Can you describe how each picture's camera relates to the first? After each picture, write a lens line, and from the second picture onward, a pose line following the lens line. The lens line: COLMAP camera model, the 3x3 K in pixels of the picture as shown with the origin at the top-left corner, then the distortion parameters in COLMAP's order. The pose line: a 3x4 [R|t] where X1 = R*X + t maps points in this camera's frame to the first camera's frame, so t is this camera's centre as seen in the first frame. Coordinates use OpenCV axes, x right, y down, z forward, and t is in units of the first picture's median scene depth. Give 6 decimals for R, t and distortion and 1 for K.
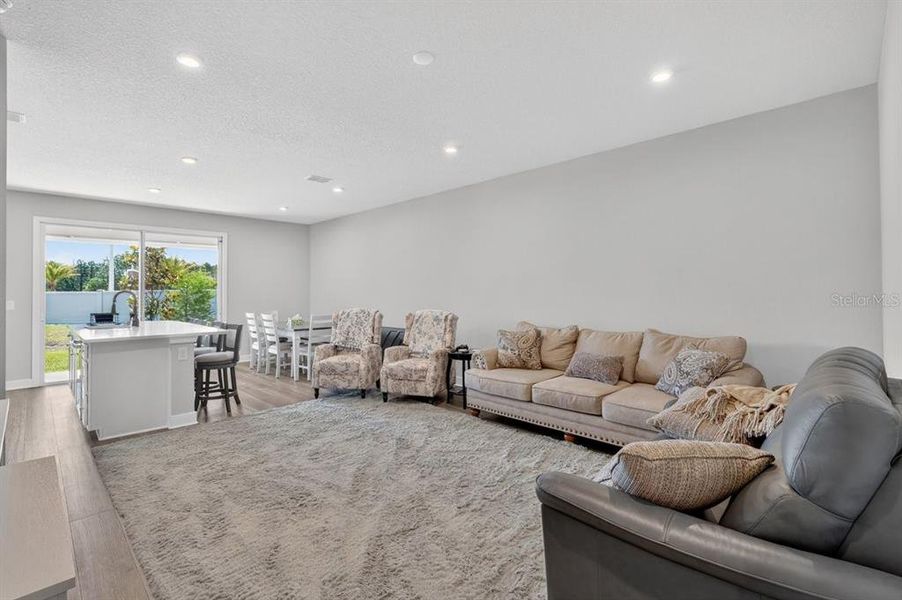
lens RADIAL K [[413.6, 0, 450.4], [0, 413.6, 289.6], [0, 0, 1]] dist [-0.000760, -0.000309]
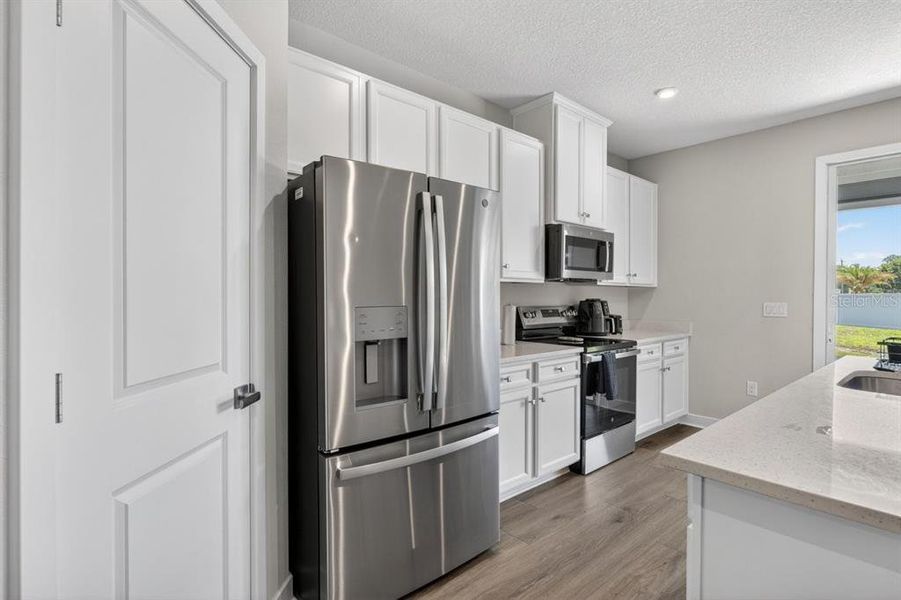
lens RADIAL K [[446.0, 0, 450.5], [0, 446.0, 300.0], [0, 0, 1]] dist [-0.004291, -0.000515]
pose [[-0.064737, 0.016342, -0.997769, -0.370570], [0.002558, 0.999865, 0.016211, 0.010847], [0.997899, -0.001503, -0.064770, 0.553325]]
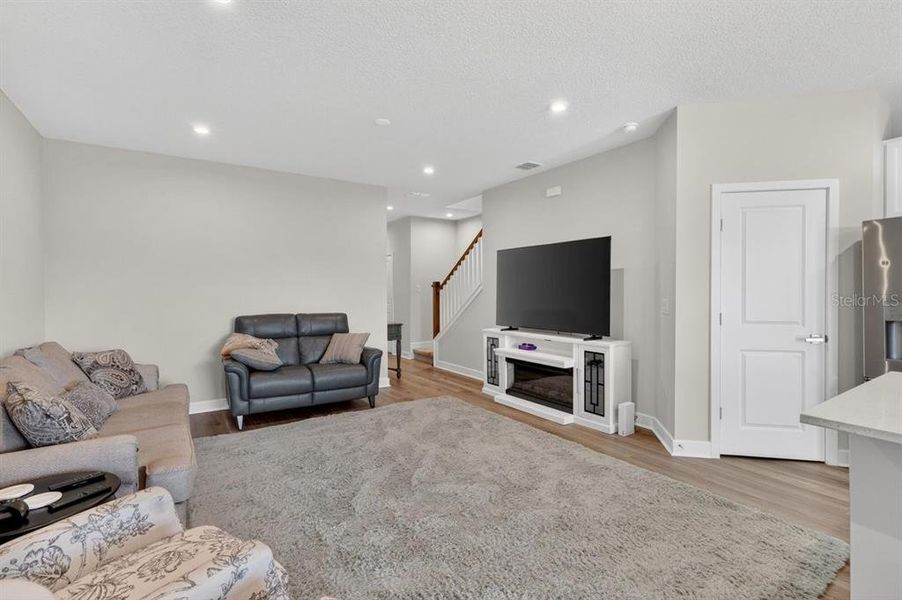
lens RADIAL K [[413.6, 0, 450.4], [0, 413.6, 289.6], [0, 0, 1]] dist [-0.000760, -0.000309]
pose [[-0.979963, 0.008155, 0.199010, -0.255158], [0.005917, 0.999912, -0.011835, 0.009301], [-0.199089, -0.010420, -0.979926, 1.053431]]
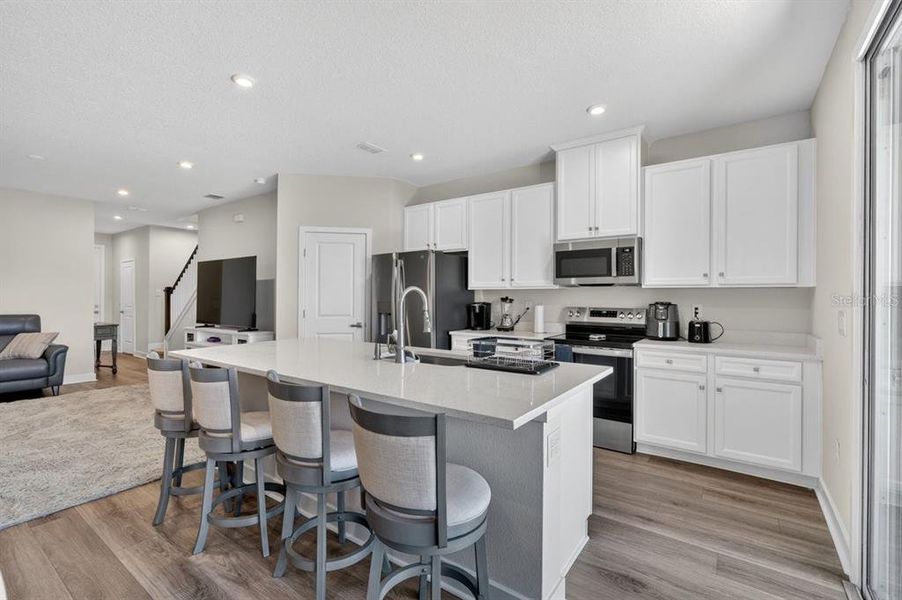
lens RADIAL K [[408.3, 0, 452.0], [0, 408.3, 297.6], [0, 0, 1]] dist [-0.003474, -0.000697]
pose [[-0.987797, 0.002825, -0.155724, -0.686644], [0.003658, 0.999980, -0.005065, 0.016504], [0.155707, -0.005572, -0.987788, 1.333549]]
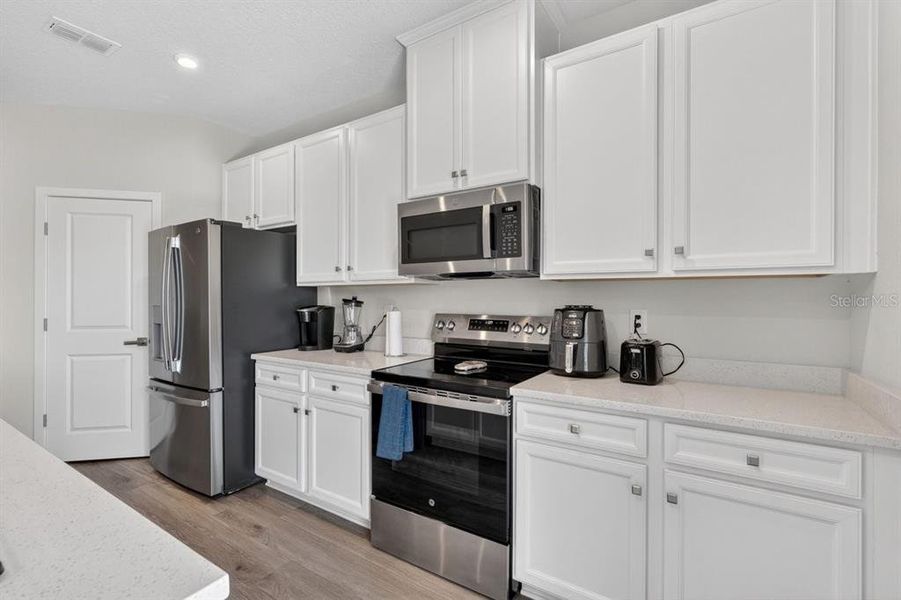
lens RADIAL K [[408.9, 0, 450.5], [0, 408.9, 300.0], [0, 0, 1]] dist [-0.002230, -0.000336]
pose [[-0.979095, 0.007690, -0.203257, -0.937370], [0.007958, 0.999968, -0.000500, 0.016062], [0.203247, -0.002107, -0.979125, 1.071645]]
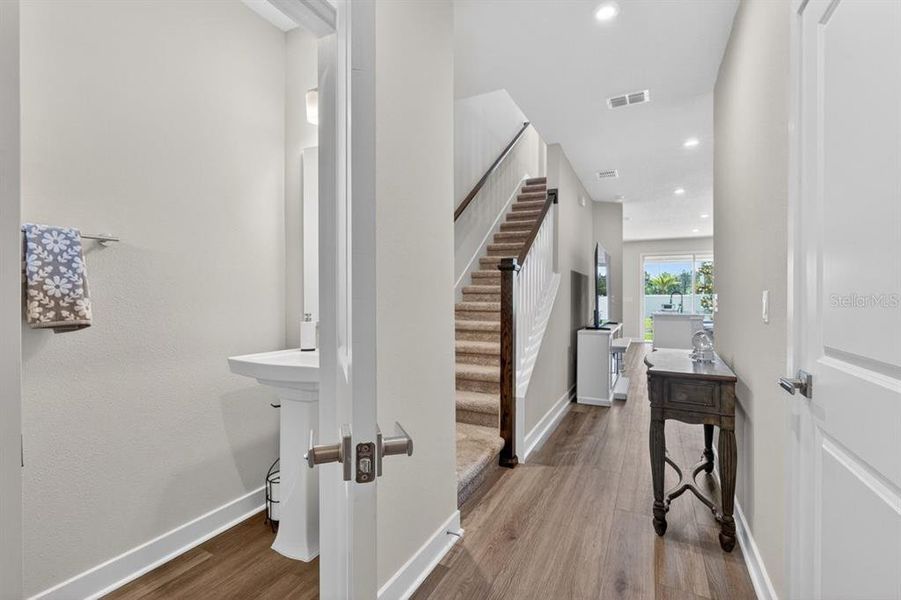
lens RADIAL K [[405.5, 0, 445.8], [0, 405.5, 299.5], [0, 0, 1]] dist [-0.000717, -0.000184]
pose [[0.300917, 0.008402, -0.953613, 0.529869], [0.003195, 0.999947, 0.009819, 0.015397], [0.953645, -0.006001, 0.300874, -0.437228]]
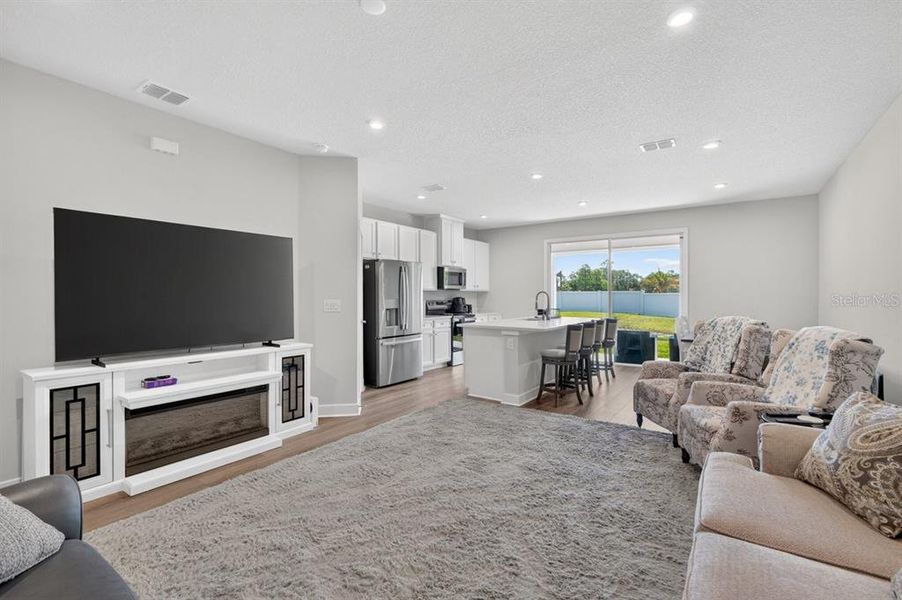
lens RADIAL K [[406.0, 0, 446.3], [0, 406.0, 299.5], [0, 0, 1]] dist [-0.000717, -0.000184]
pose [[0.159612, 0.016238, -0.987046, 0.344878], [0.004283, 0.999844, 0.017141, 0.004514], [0.987170, -0.006964, 0.159518, 0.457334]]
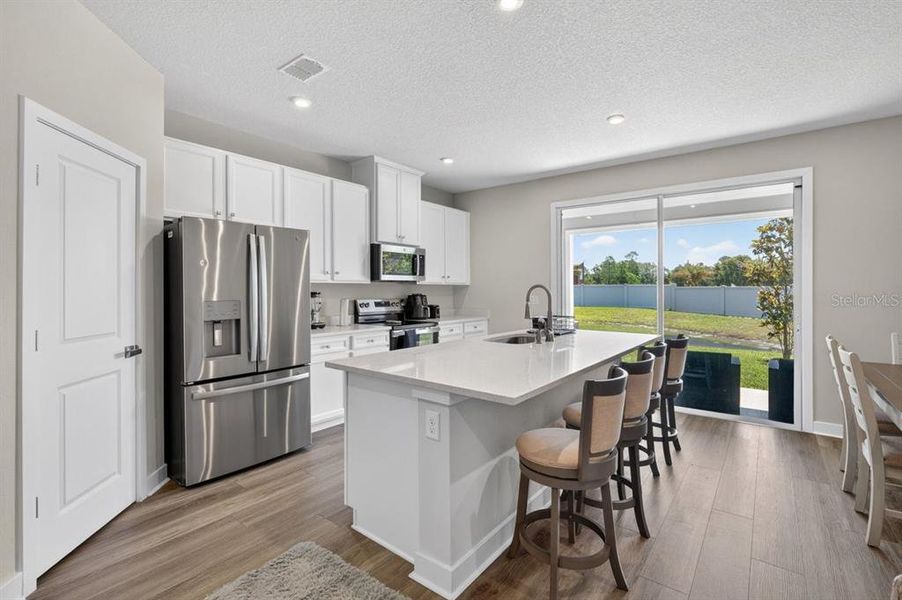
lens RADIAL K [[413.6, 0, 450.4], [0, 413.6, 289.6], [0, 0, 1]] dist [-0.000760, -0.000309]
pose [[0.123121, 0.008652, -0.992354, -0.144548], [0.004245, 0.999948, 0.009245, 0.003122], [0.992383, -0.005351, 0.123078, 0.698851]]
